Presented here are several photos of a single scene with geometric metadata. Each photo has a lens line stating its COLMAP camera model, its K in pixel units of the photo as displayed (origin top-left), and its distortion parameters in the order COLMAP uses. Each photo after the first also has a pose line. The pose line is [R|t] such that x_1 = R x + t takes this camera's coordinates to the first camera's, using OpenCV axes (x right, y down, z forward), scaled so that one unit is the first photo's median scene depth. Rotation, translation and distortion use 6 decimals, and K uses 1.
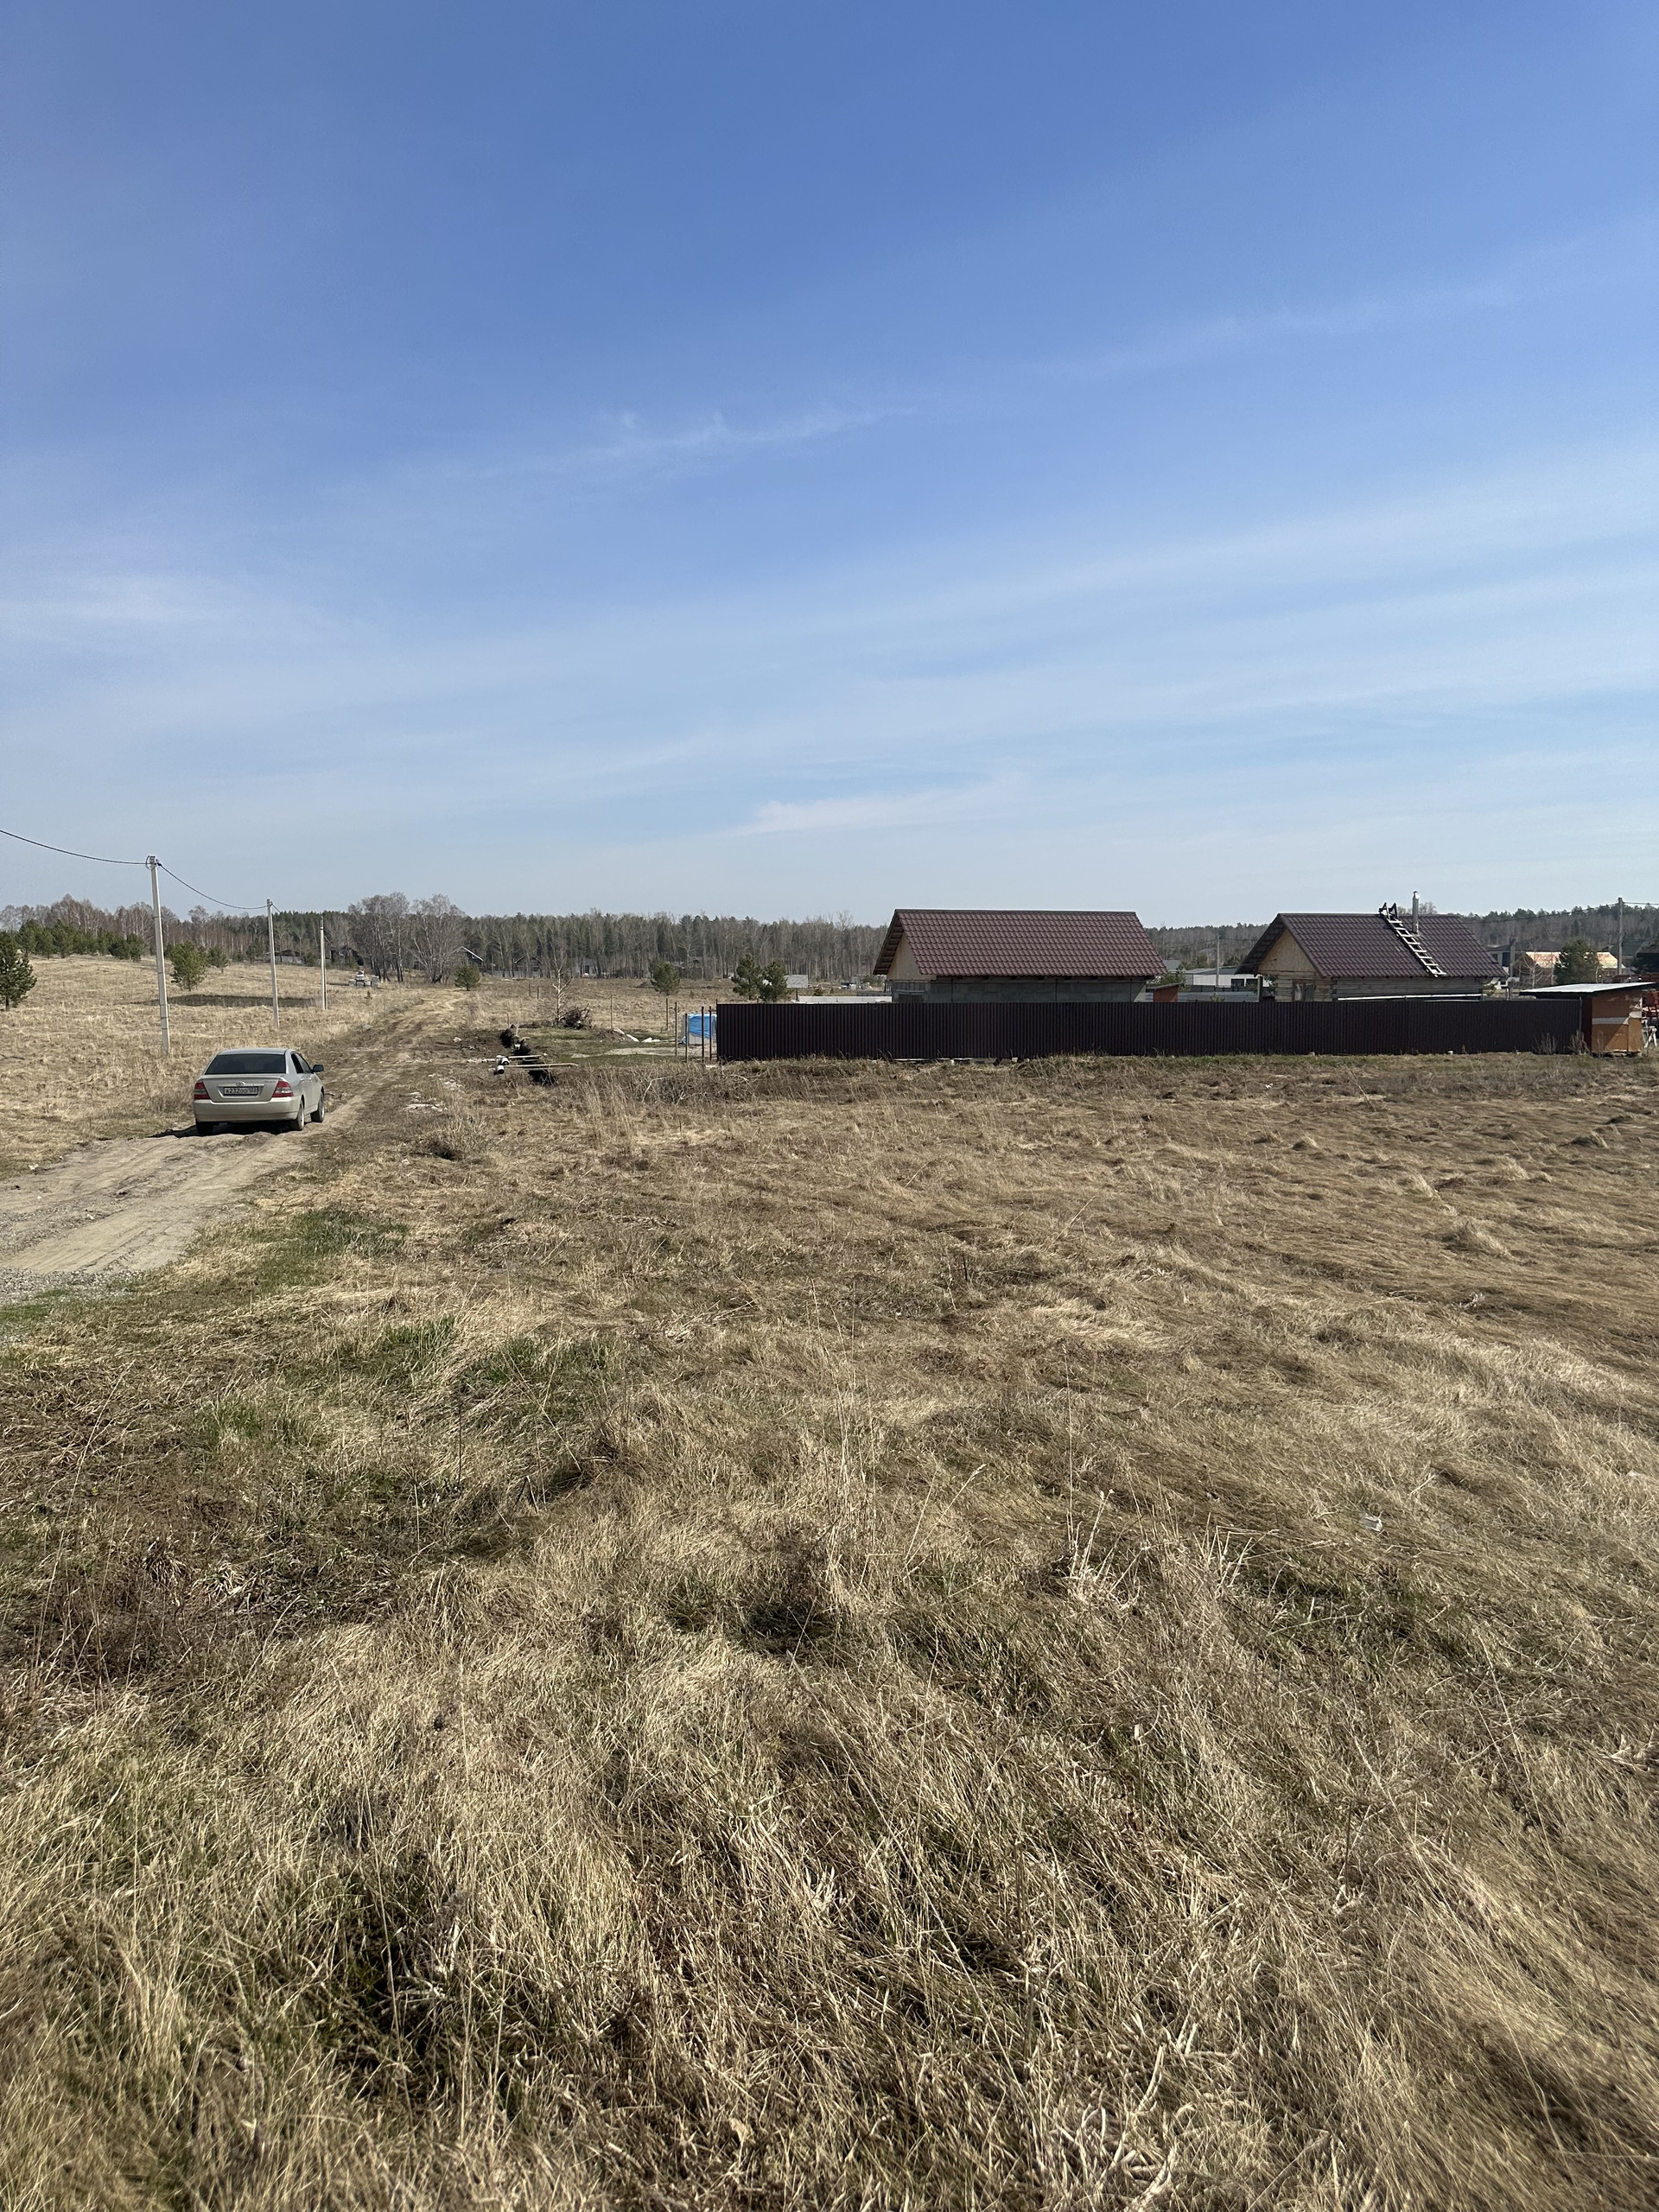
lens RADIAL K [[1618.3, 0, 830.6], [0, 1618.3, 1113.7], [0, 0, 1]] dist [0.124067, -0.119751]
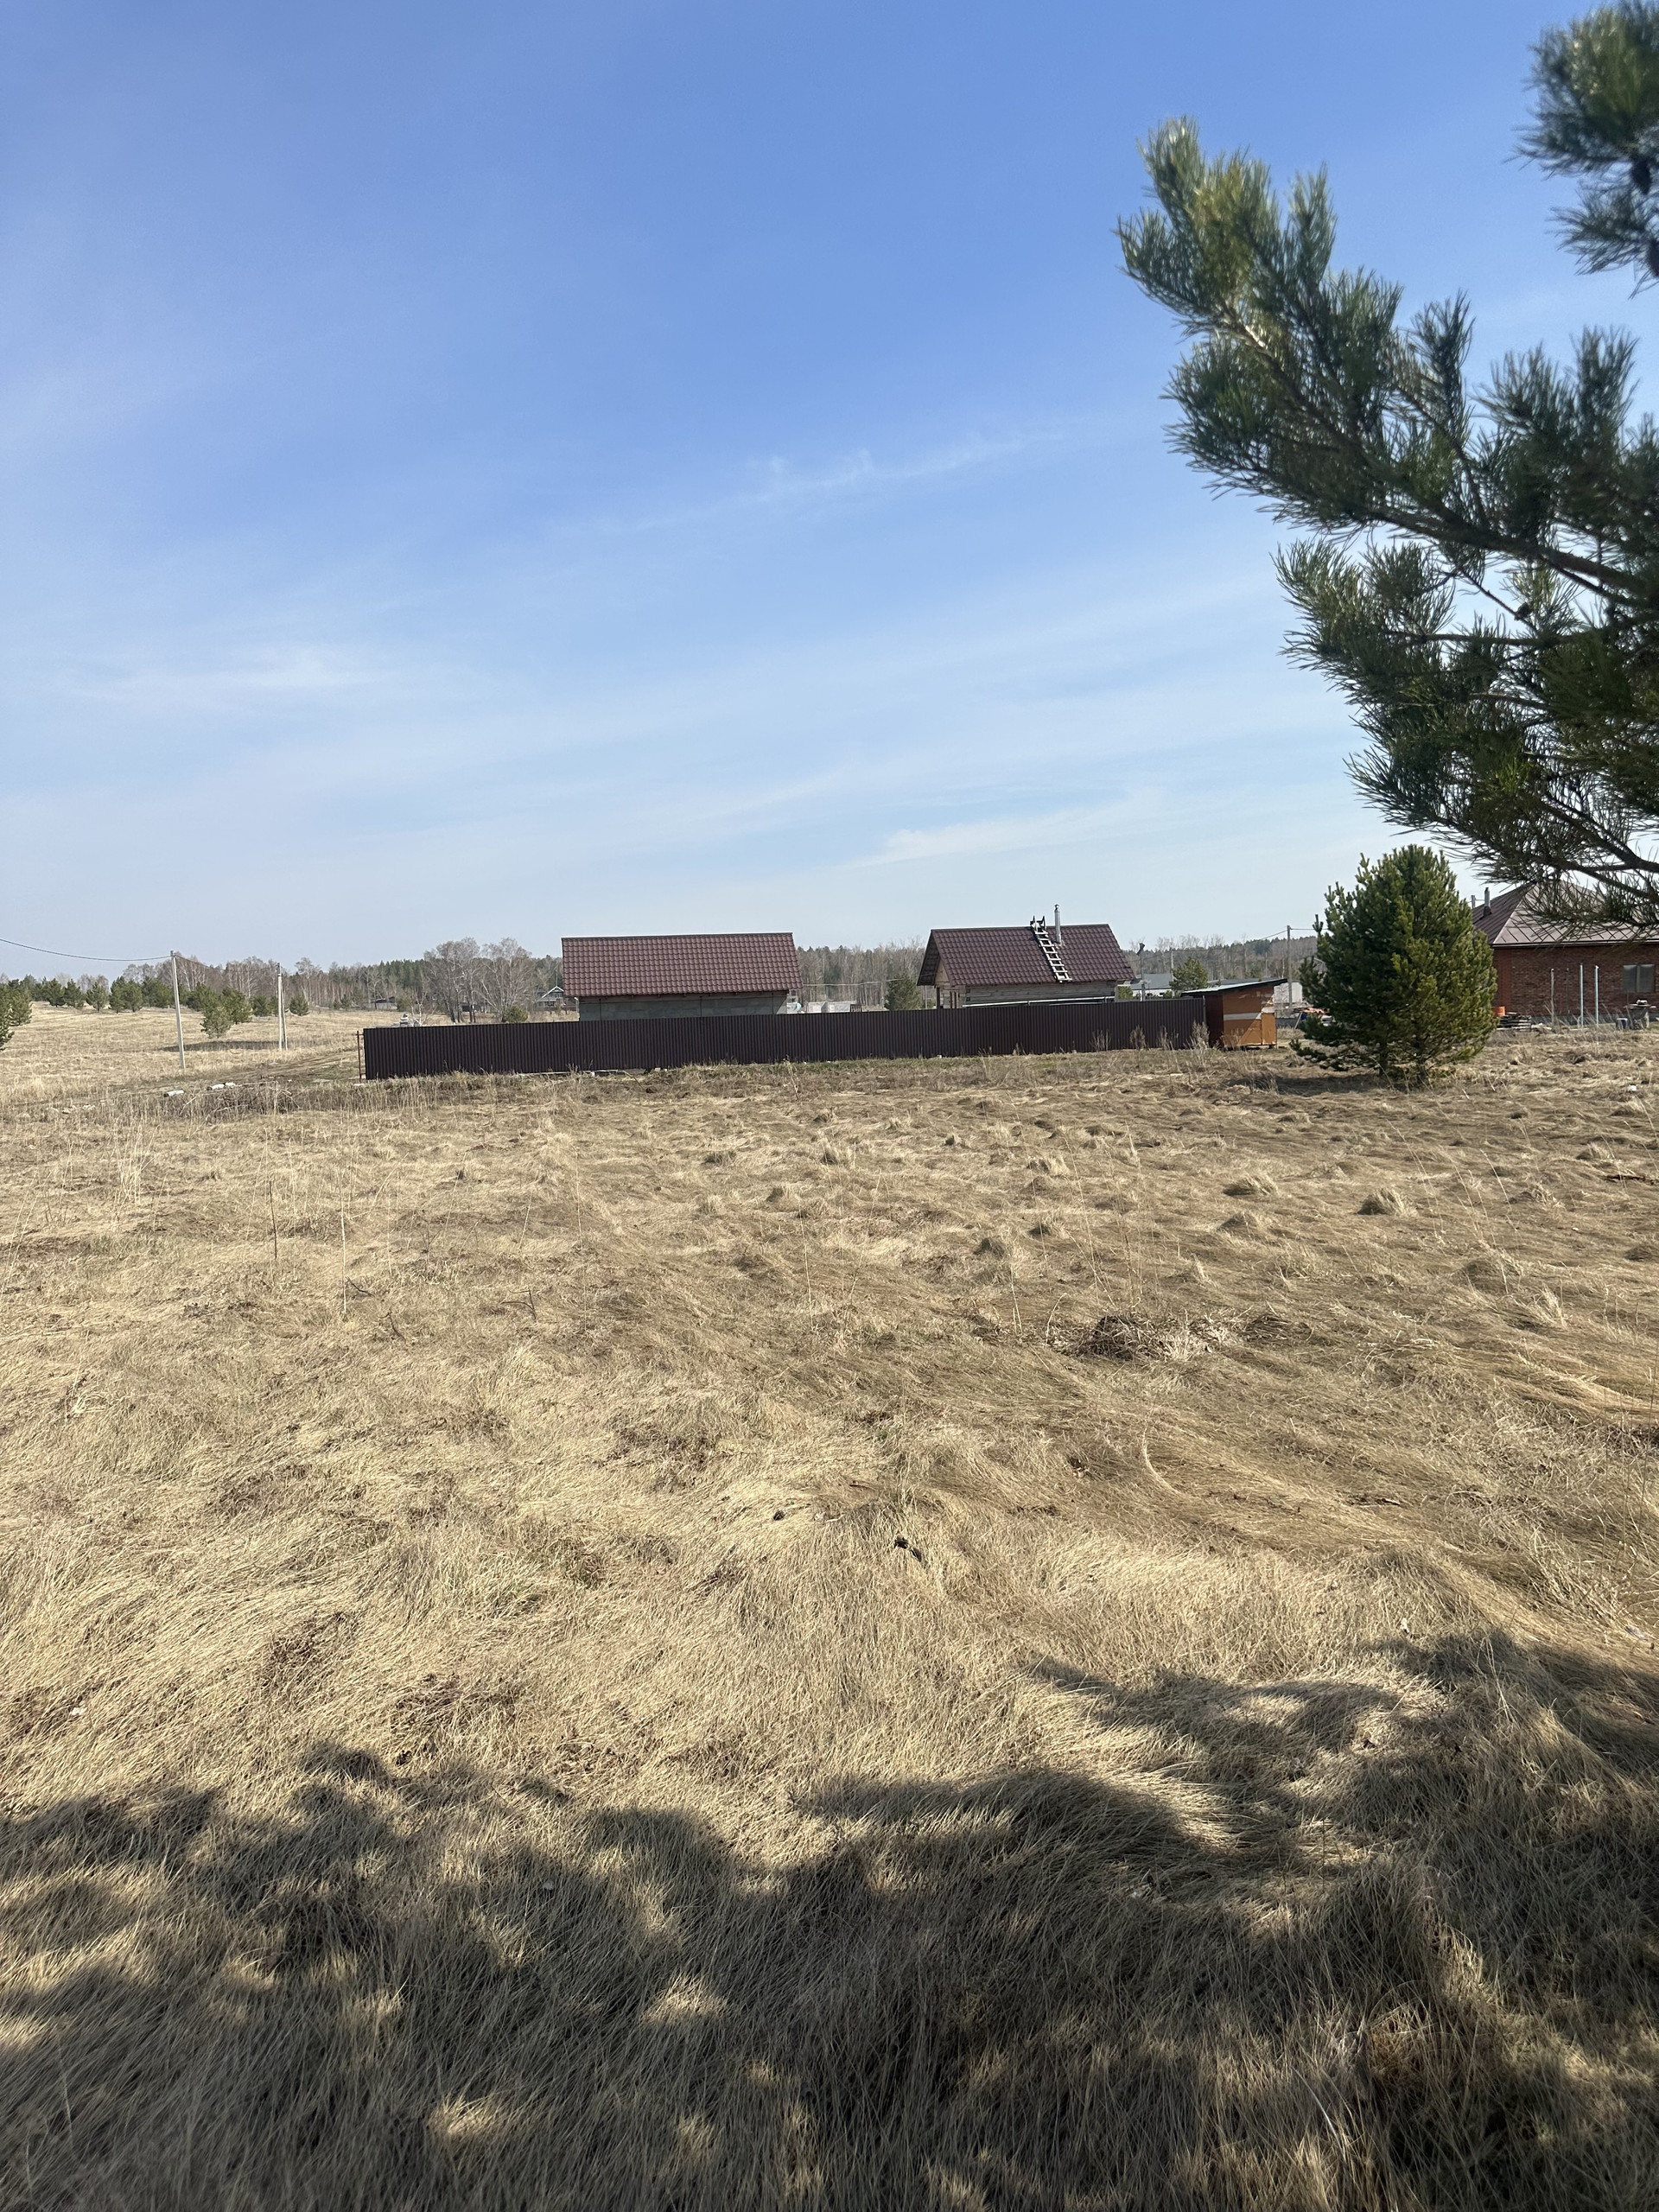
lens RADIAL K [[1618.3, 0, 839.2], [0, 1618.3, 1058.4], [0, 0, 1]] dist [0.124067, -0.119751]
pose [[0.995318, -0.034876, -0.090143, 0.314681], [0.030296, 0.998204, -0.051686, 0.018675], [0.091784, 0.048713, 0.994587, -0.086082]]
